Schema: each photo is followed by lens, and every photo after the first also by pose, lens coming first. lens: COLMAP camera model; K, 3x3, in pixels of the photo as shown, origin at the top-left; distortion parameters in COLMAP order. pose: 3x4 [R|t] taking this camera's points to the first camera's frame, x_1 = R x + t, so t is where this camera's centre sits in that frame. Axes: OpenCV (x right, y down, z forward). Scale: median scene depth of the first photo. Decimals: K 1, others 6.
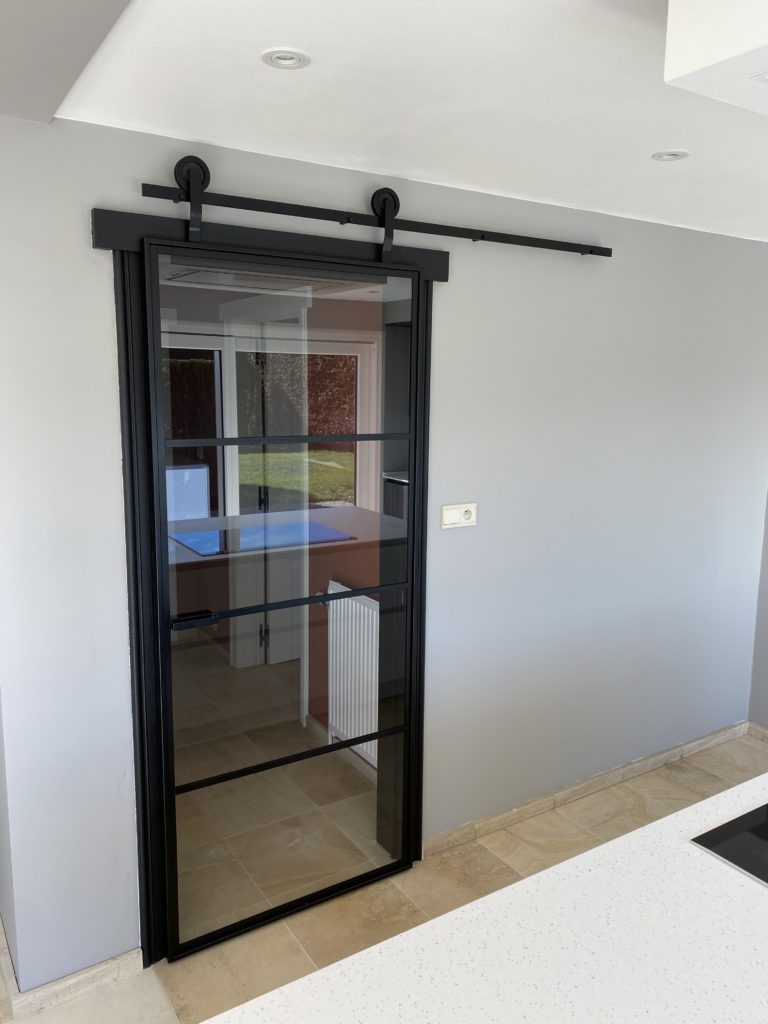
lens RADIAL K [[778.1, 0, 381.8], [0, 778.1, 511.2], [0, 0, 1]] dist [0.035022, -0.018713]
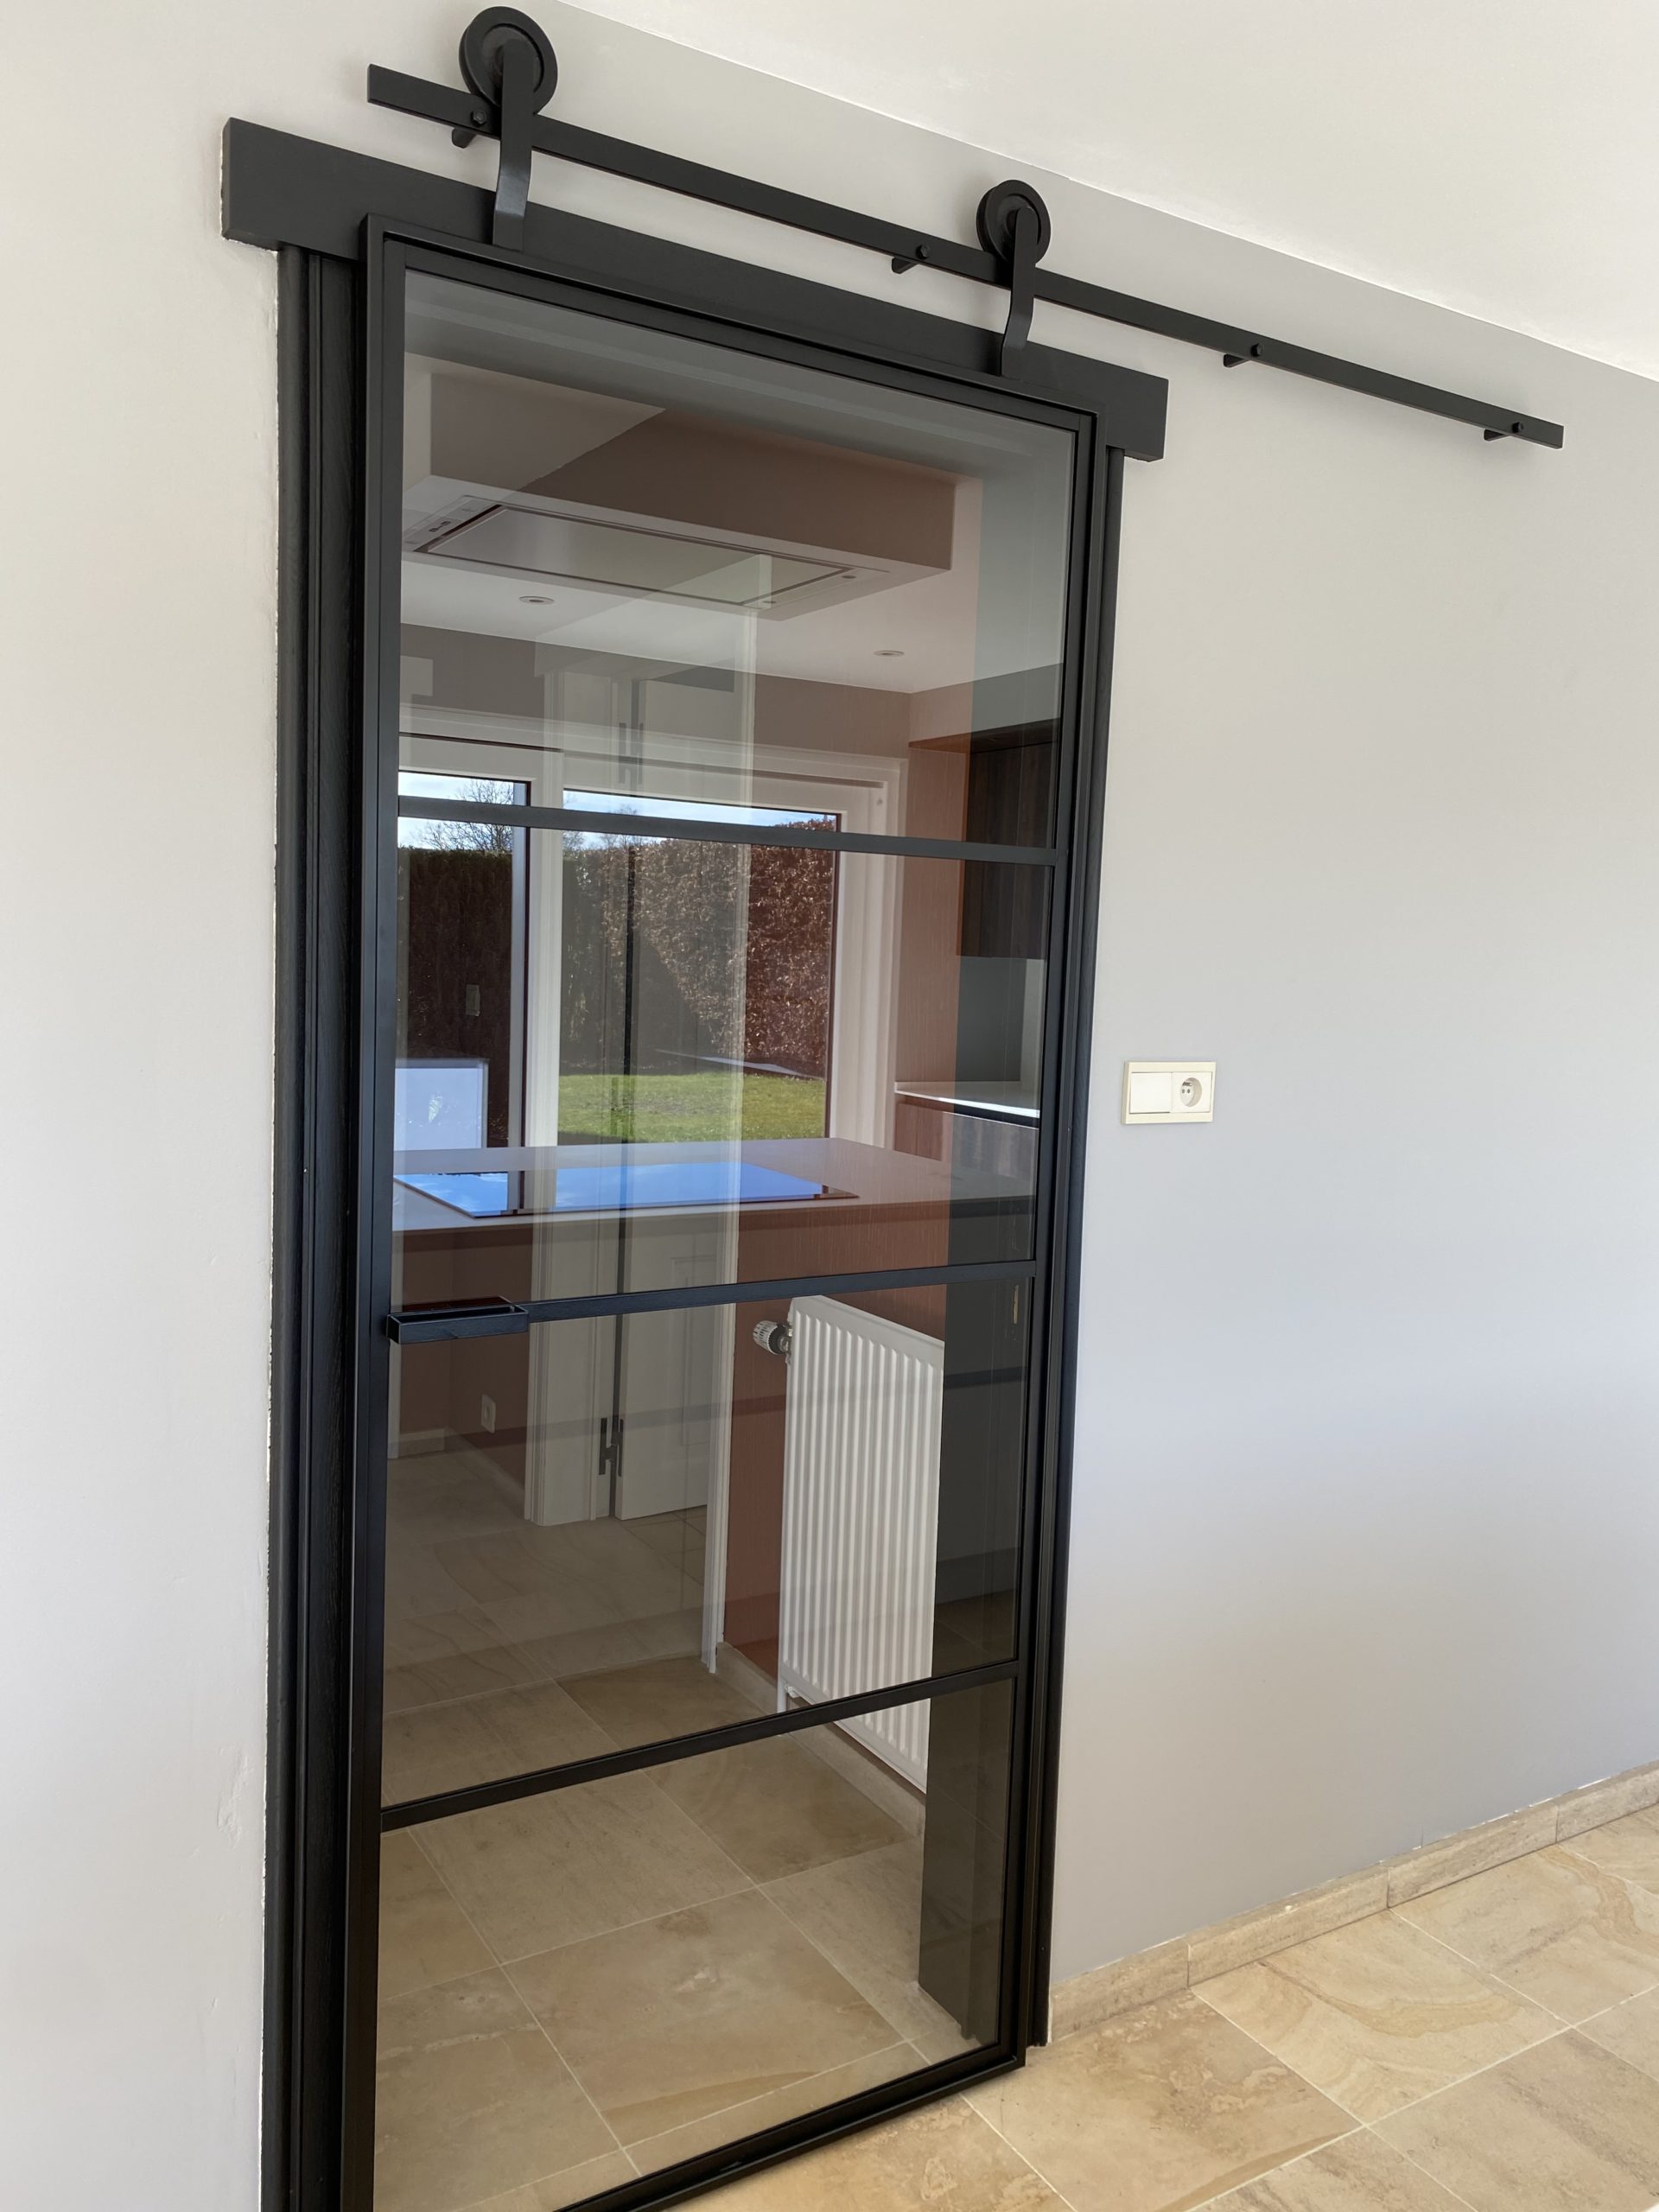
lens RADIAL K [[1680.9, 0, 832.0], [0, 1680.9, 1102.7], [0, 0, 1]] dist [0.035022, -0.018713]
pose [[0.999582, 0.026543, -0.011420, -0.048916], [-0.027316, 0.996889, -0.073930, 0.068678], [0.009422, 0.074211, 0.997198, 0.175601]]
